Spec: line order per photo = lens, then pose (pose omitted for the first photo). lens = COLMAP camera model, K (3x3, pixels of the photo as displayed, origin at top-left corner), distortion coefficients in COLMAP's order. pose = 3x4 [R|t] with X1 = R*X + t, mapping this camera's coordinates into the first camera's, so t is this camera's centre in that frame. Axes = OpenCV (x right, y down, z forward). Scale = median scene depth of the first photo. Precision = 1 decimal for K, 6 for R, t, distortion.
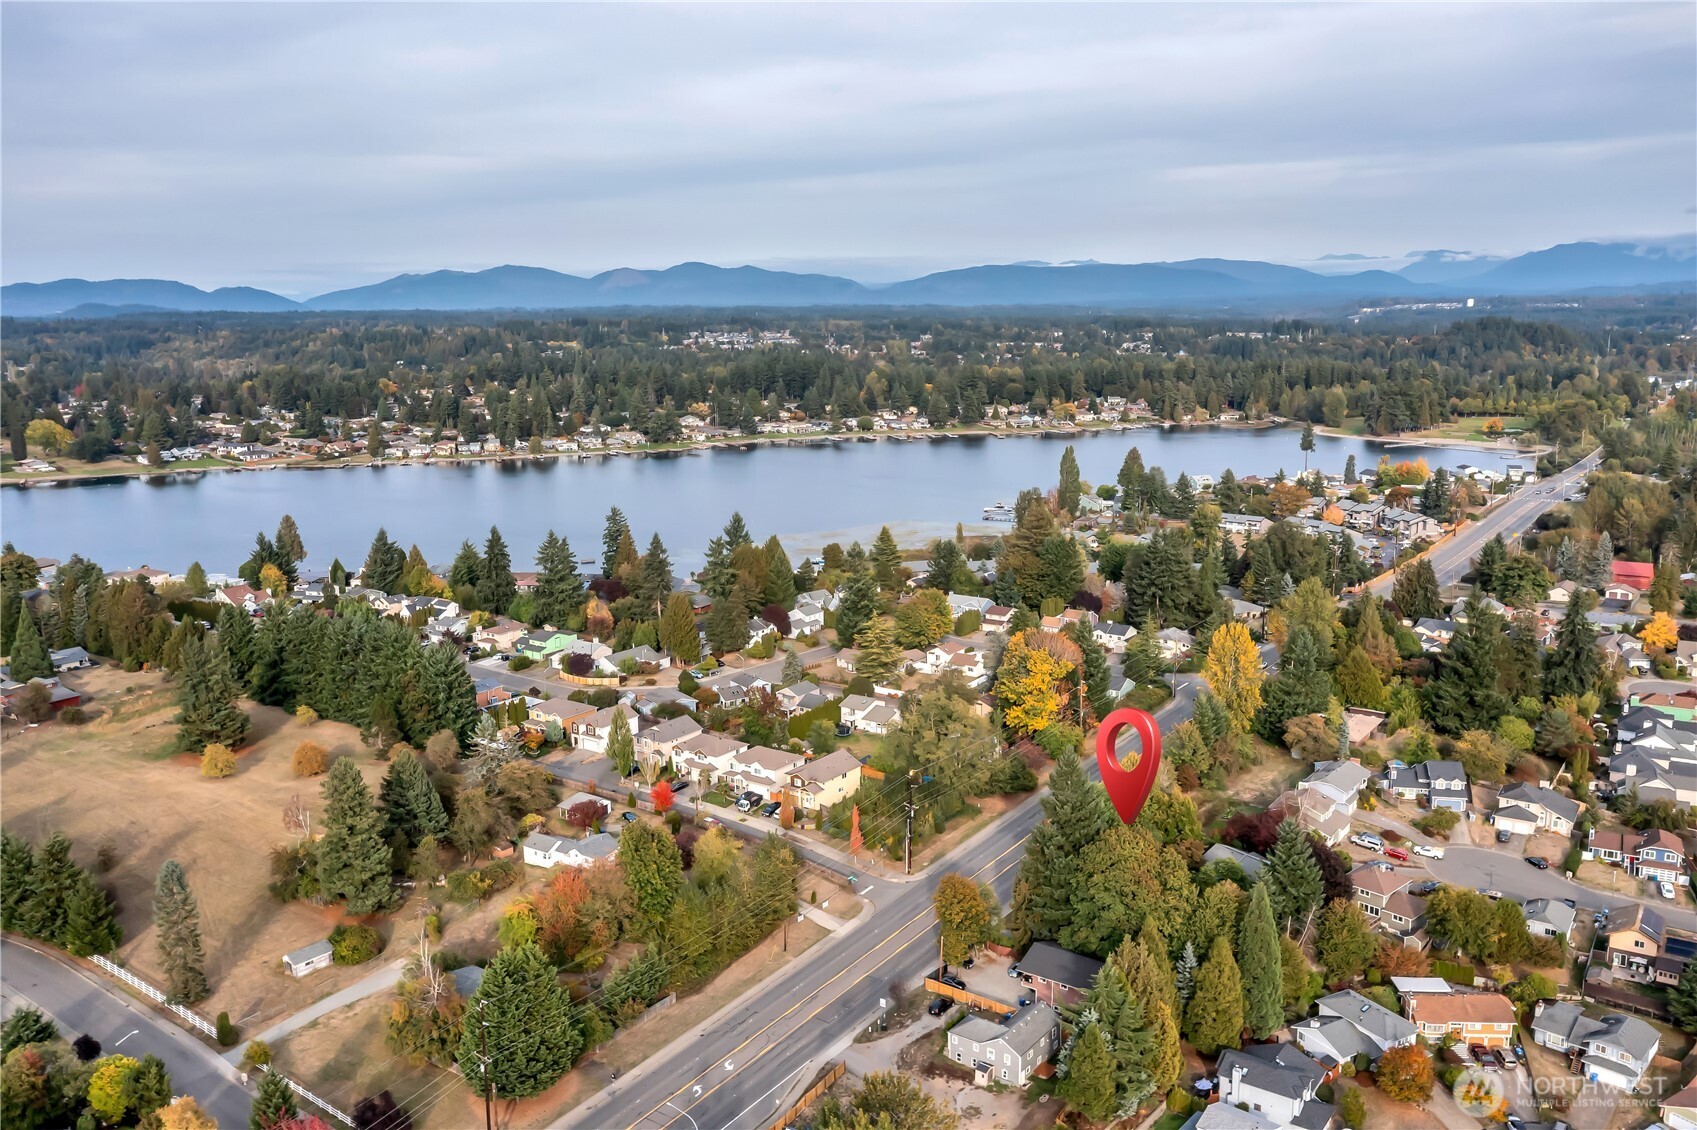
lens RADIAL K [[1460.8, 0, 787.4], [0, 1460.8, 567.2], [0, 0, 1]] dist [0.001820, 0.014854]
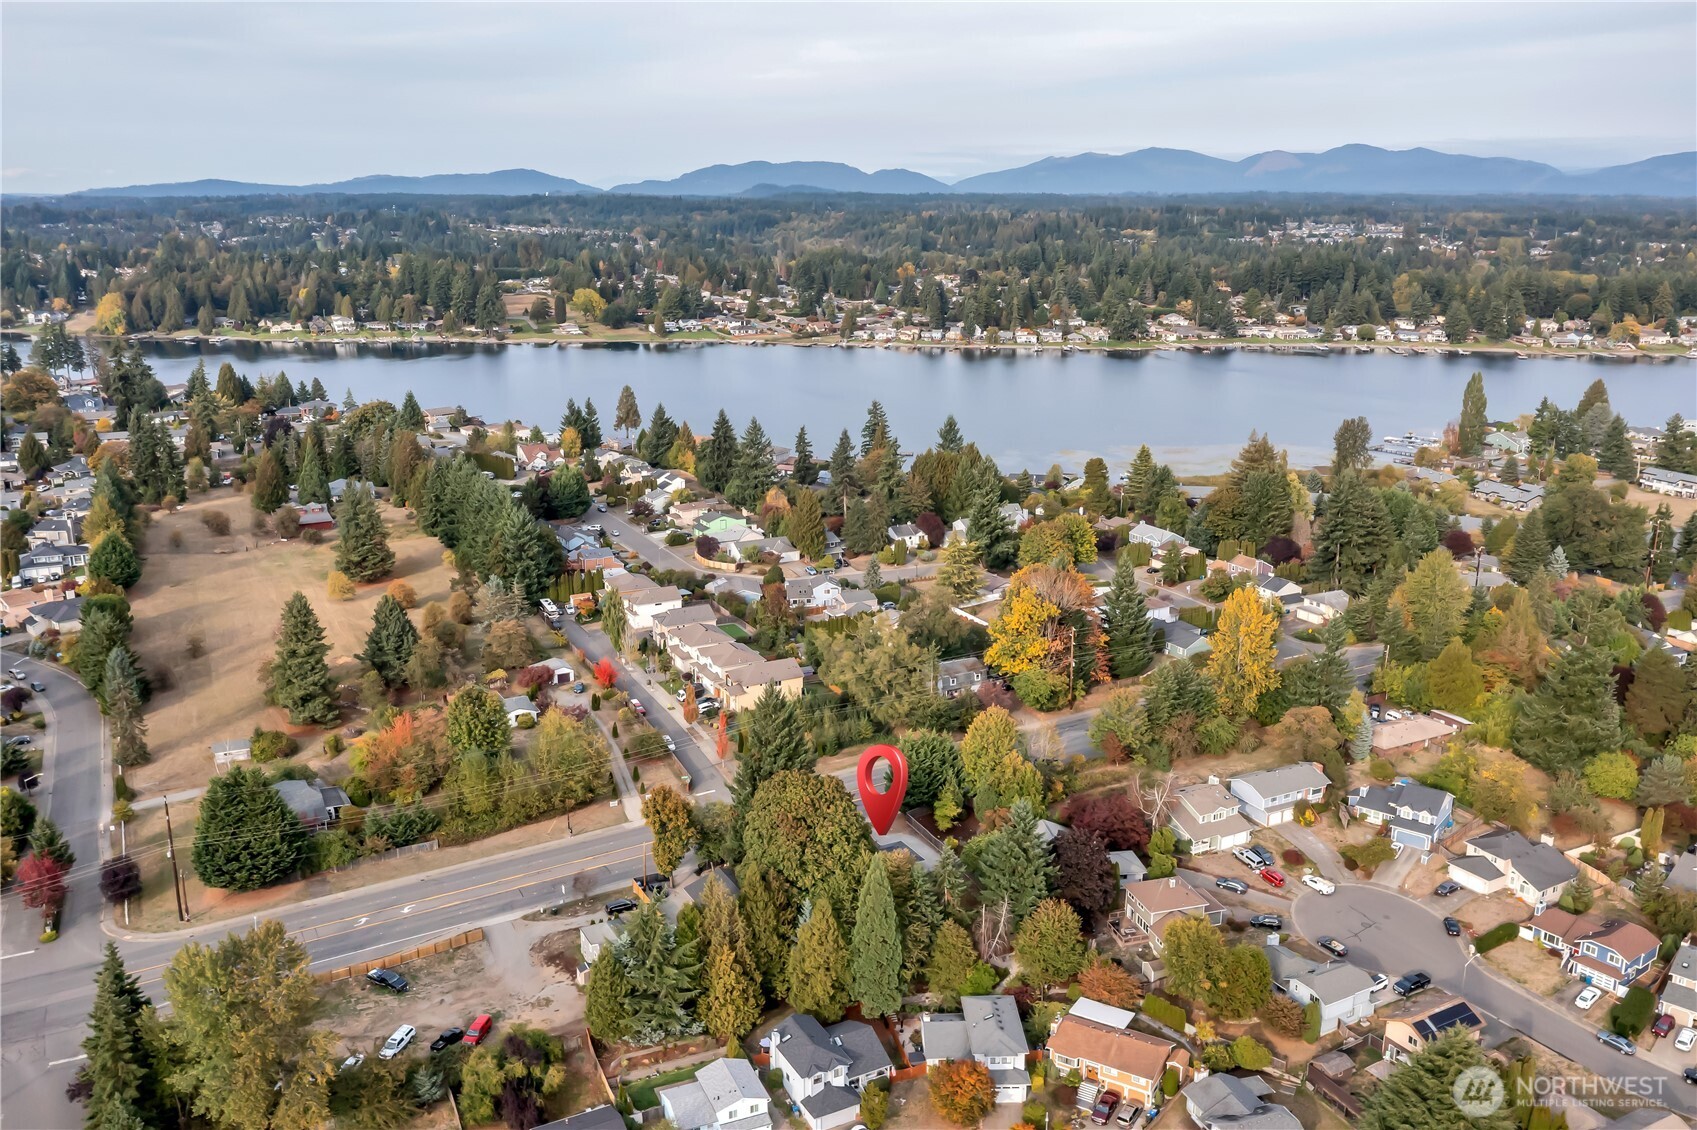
lens RADIAL K [[1460.8, 0, 787.4], [0, 1460.8, 567.2], [0, 0, 1]] dist [0.001820, 0.014854]
pose [[0.884110, 0.128911, -0.449146, 0.172944], [-0.093892, 0.990598, 0.099495, -0.012999], [0.457749, -0.045793, 0.887901, 0.042657]]
